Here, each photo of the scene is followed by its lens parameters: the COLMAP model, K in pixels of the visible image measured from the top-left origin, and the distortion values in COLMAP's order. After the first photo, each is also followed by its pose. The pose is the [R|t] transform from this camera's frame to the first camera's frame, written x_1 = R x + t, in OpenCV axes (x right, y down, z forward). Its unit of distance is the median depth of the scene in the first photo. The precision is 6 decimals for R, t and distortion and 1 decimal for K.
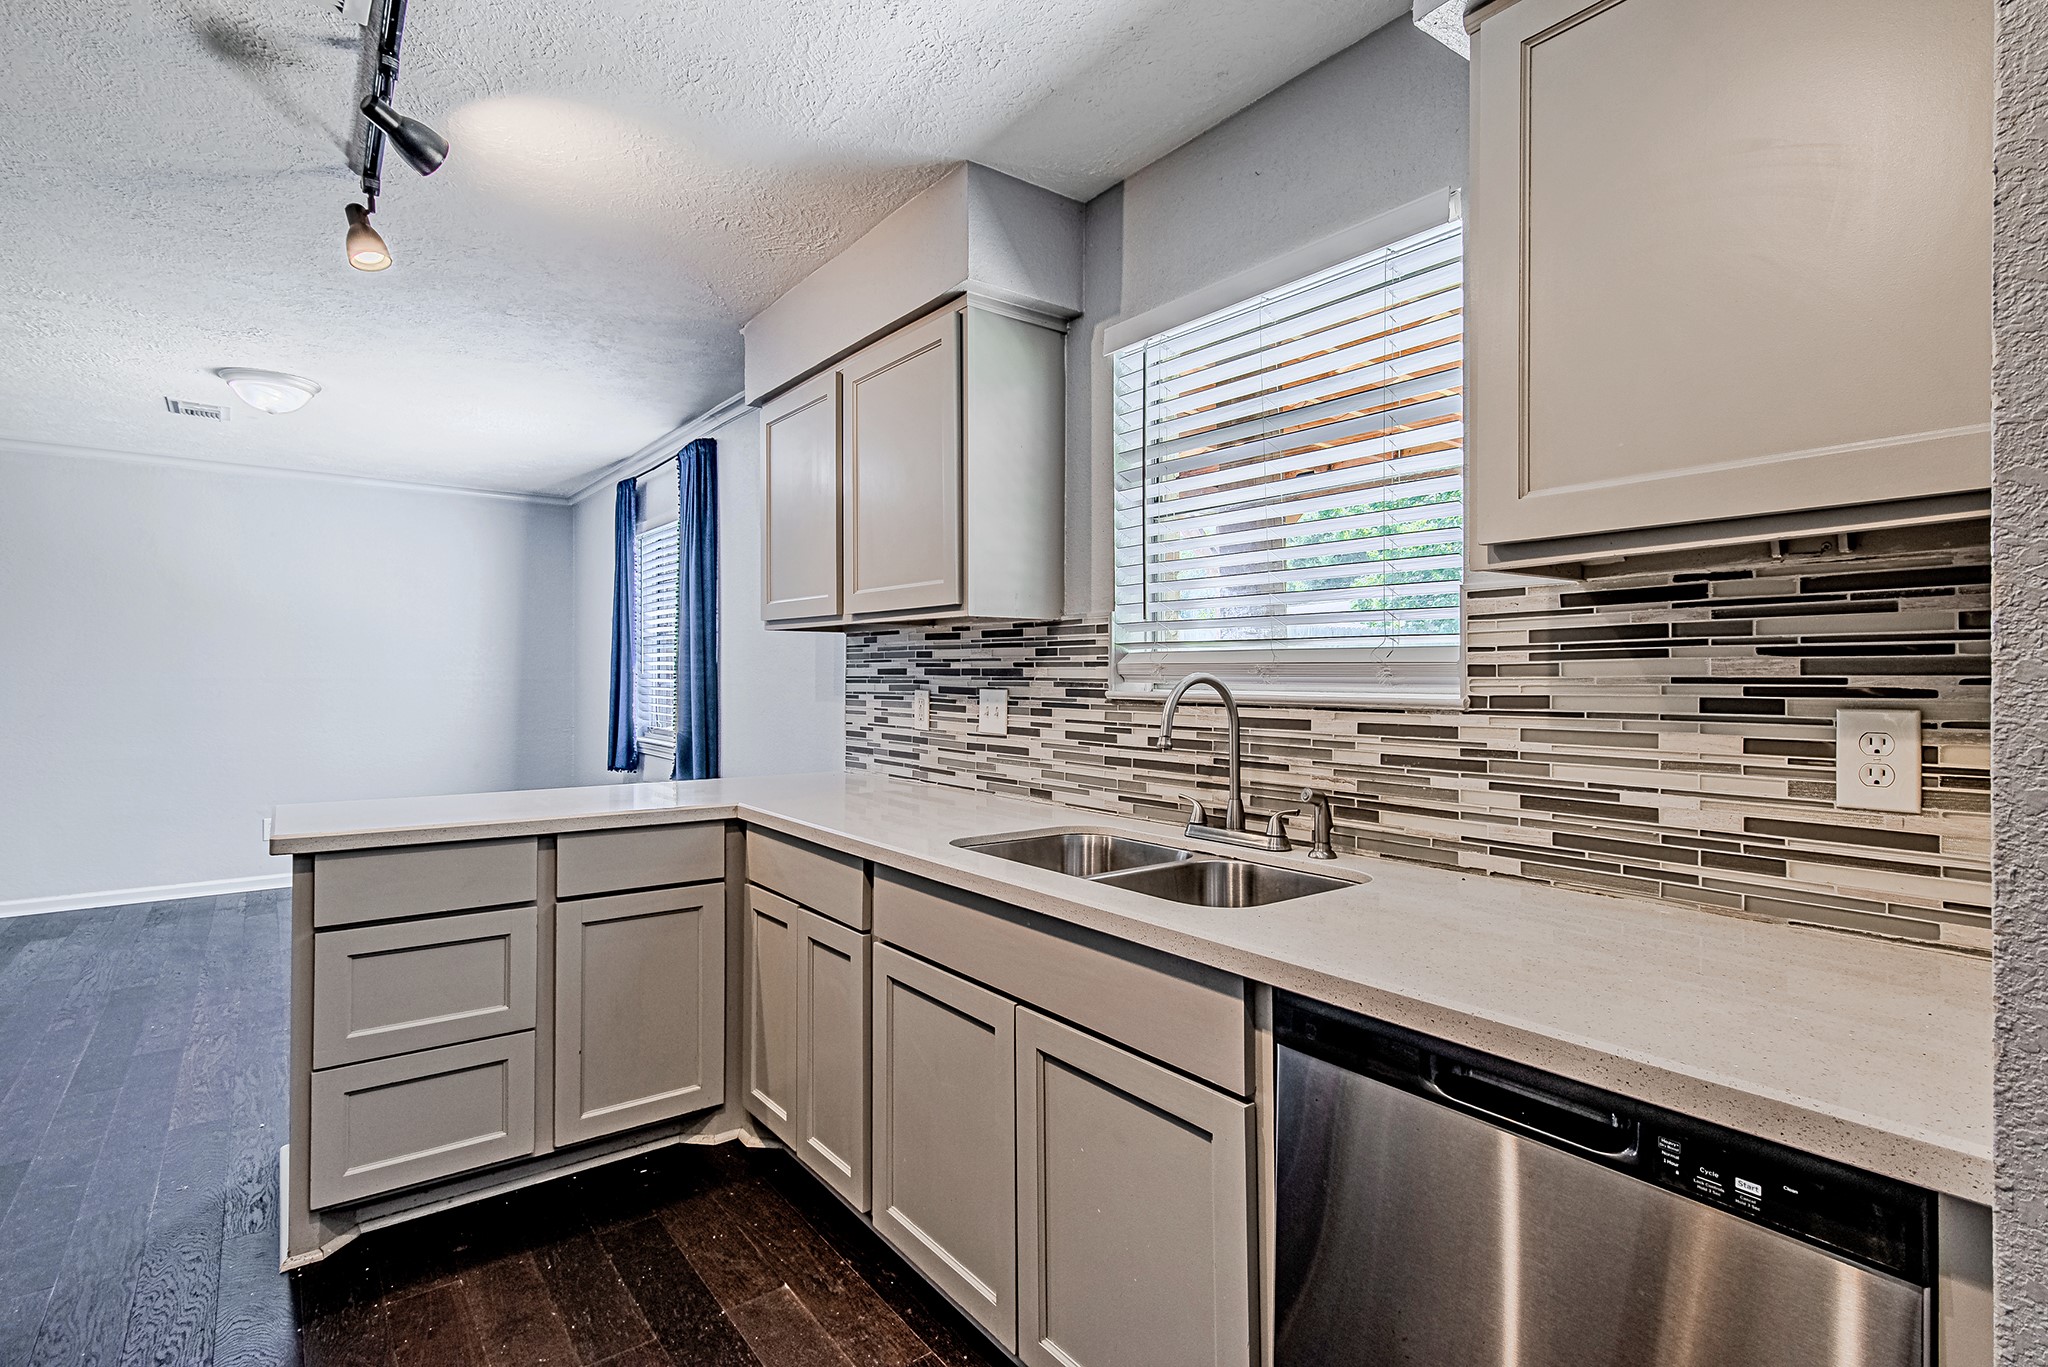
lens RADIAL K [[984.8, 0, 1028.3], [0, 984.8, 680.9], [0, 0, 1]] dist [-0.003139, -0.000527]
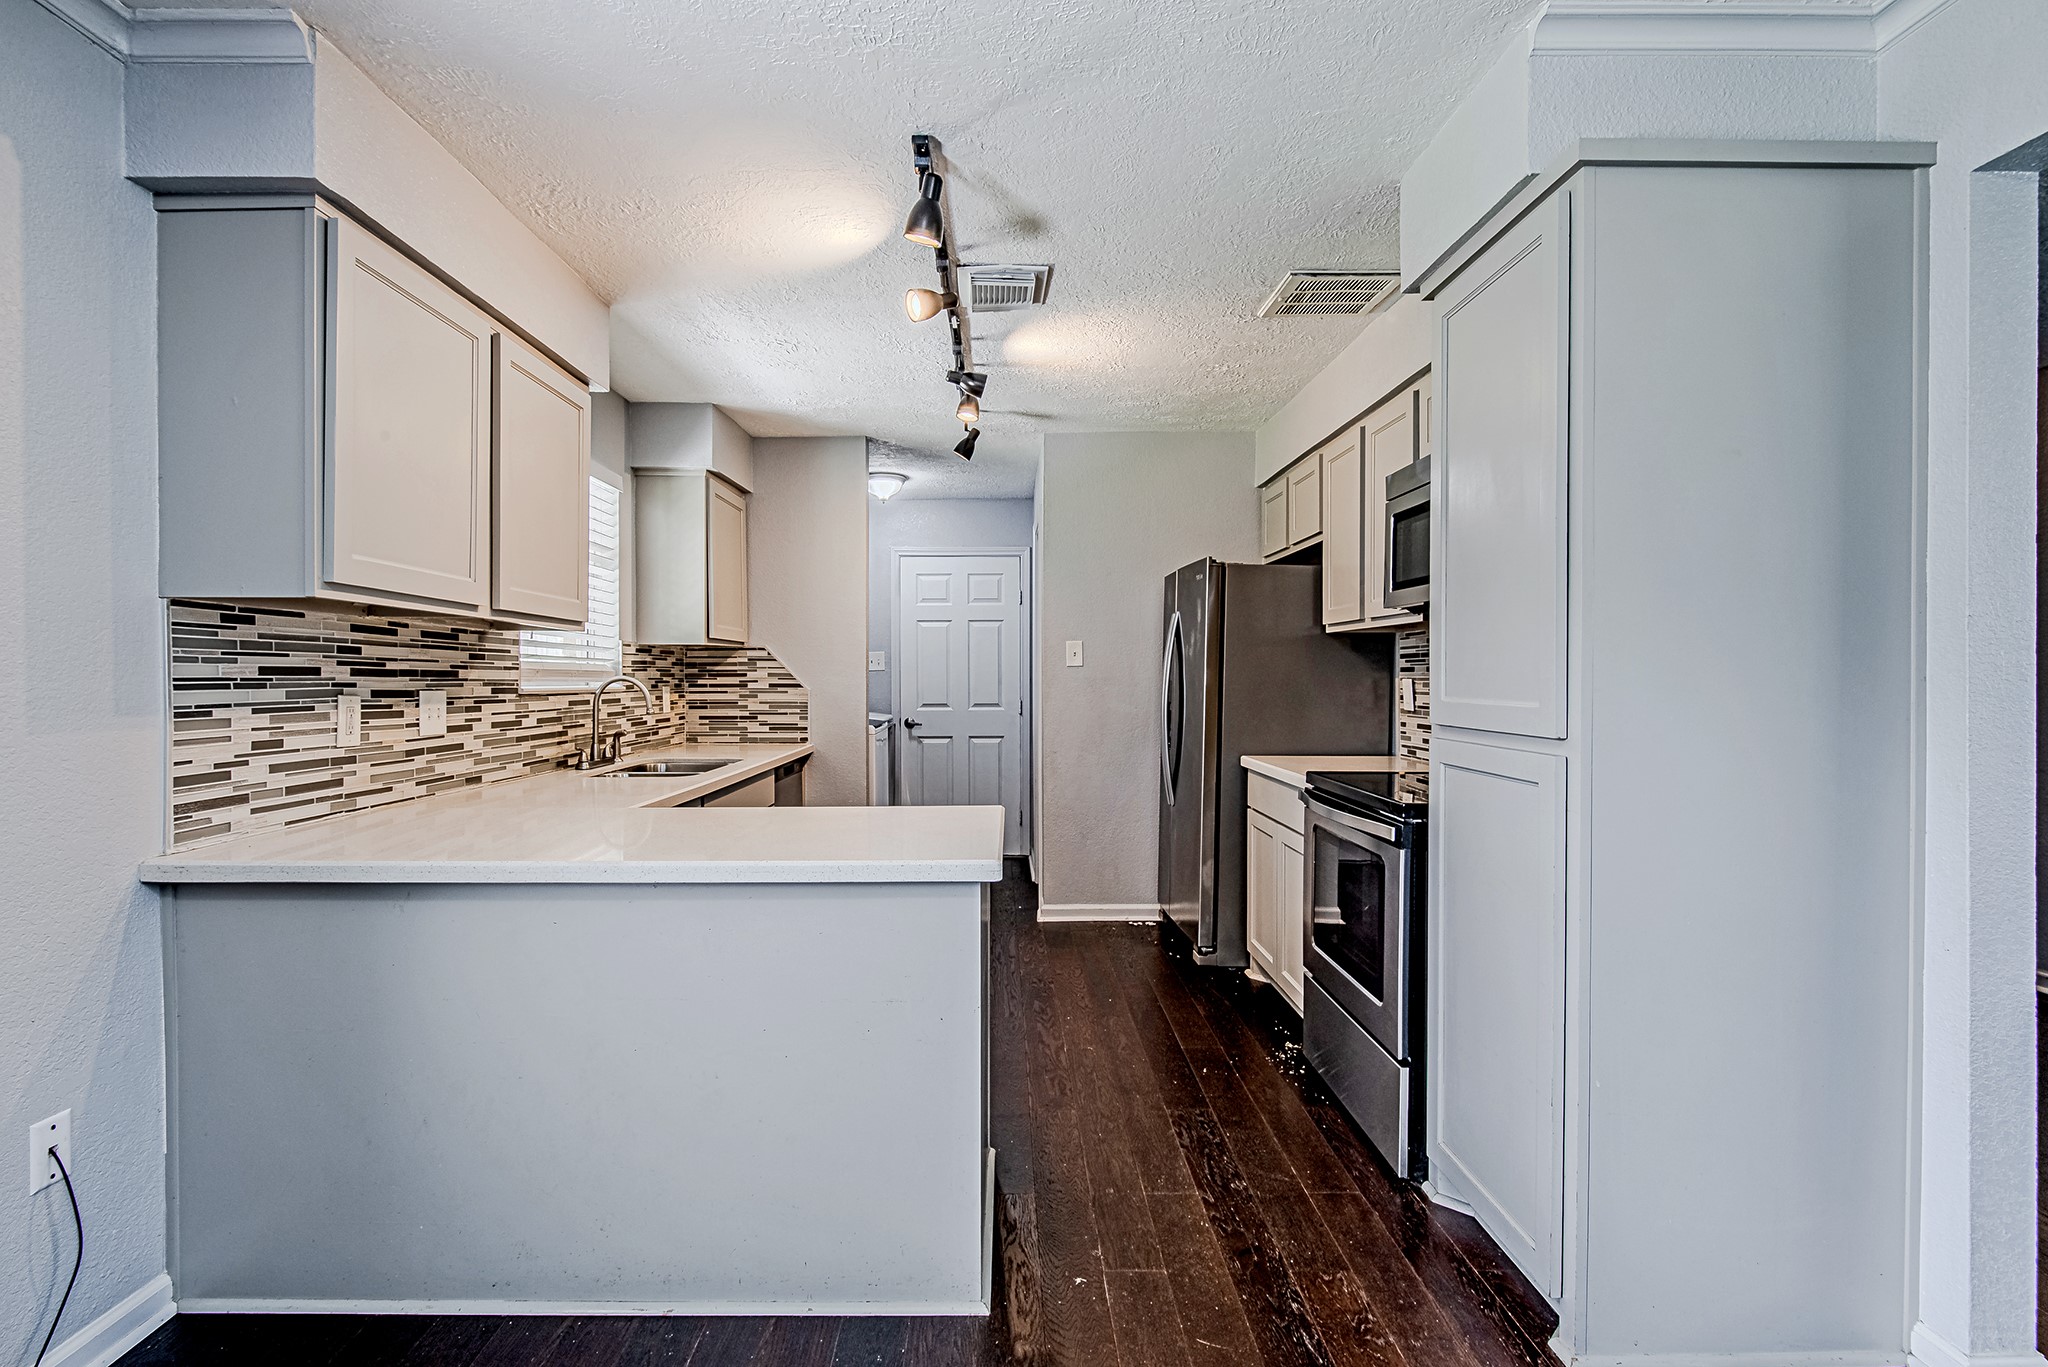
lens RADIAL K [[984.8, 0, 1018.6], [0, 984.8, 682.6], [0, 0, 1]] dist [-0.003139, -0.000527]
pose [[-0.803238, -0.005181, 0.595636, -1.070030], [0.000550, 0.999955, 0.009440, -0.008509], [-0.595658, 0.007911, -0.803199, 1.402111]]
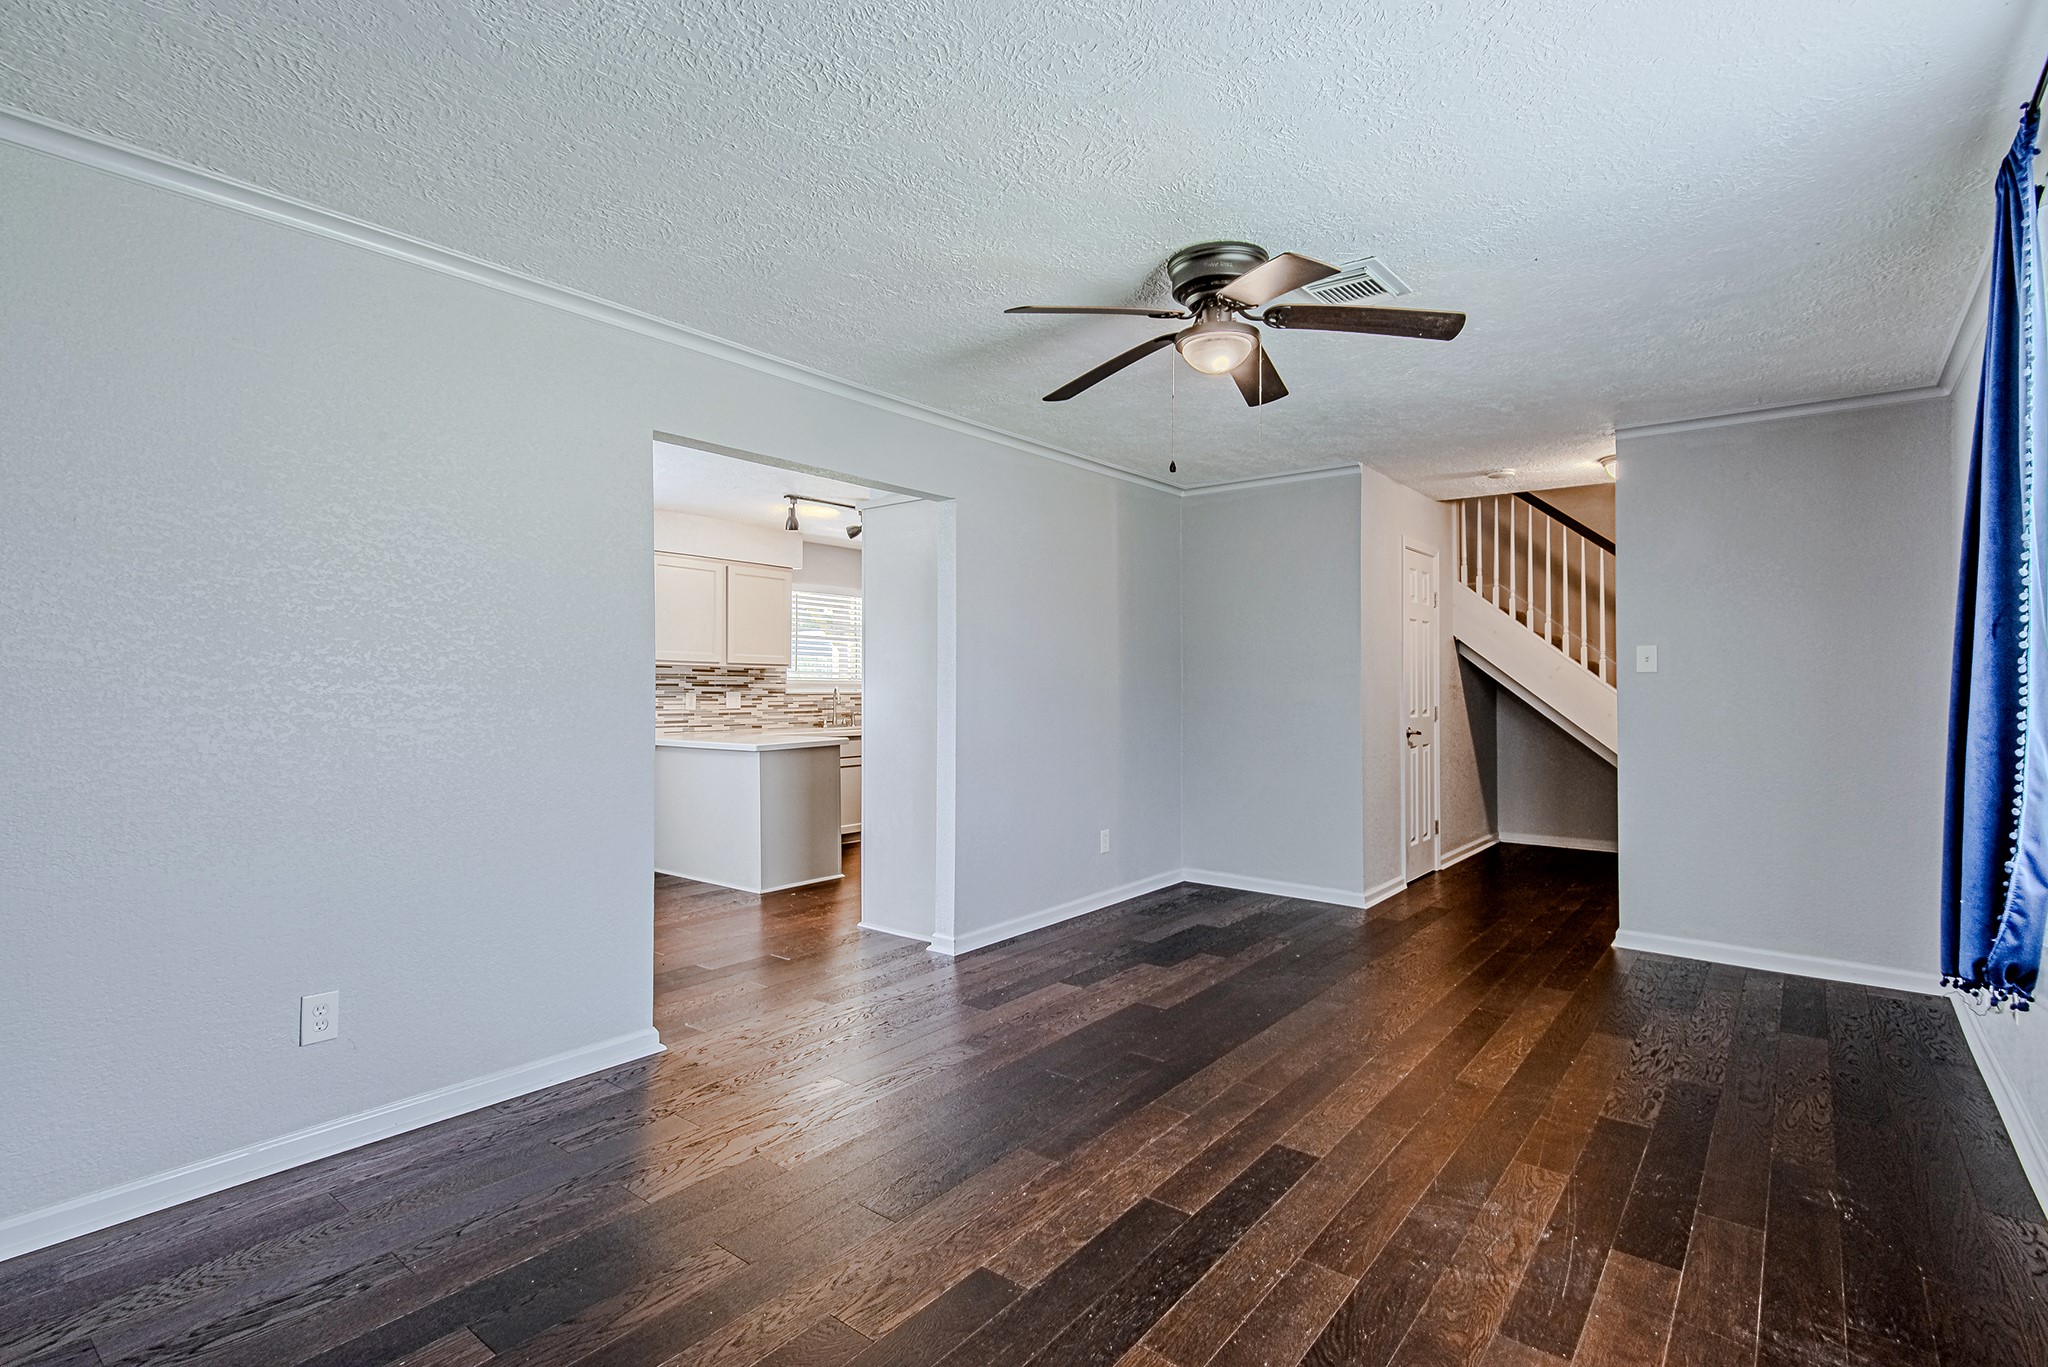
lens RADIAL K [[984.8, 0, 1028.4], [0, 984.8, 685.6], [0, 0, 1]] dist [-0.003139, -0.000527]
pose [[-0.244091, -0.000741, 0.969752, -2.761968], [0.002191, 0.999997, 0.001315, -0.010263], [-0.969750, 0.002446, -0.244088, 0.847963]]
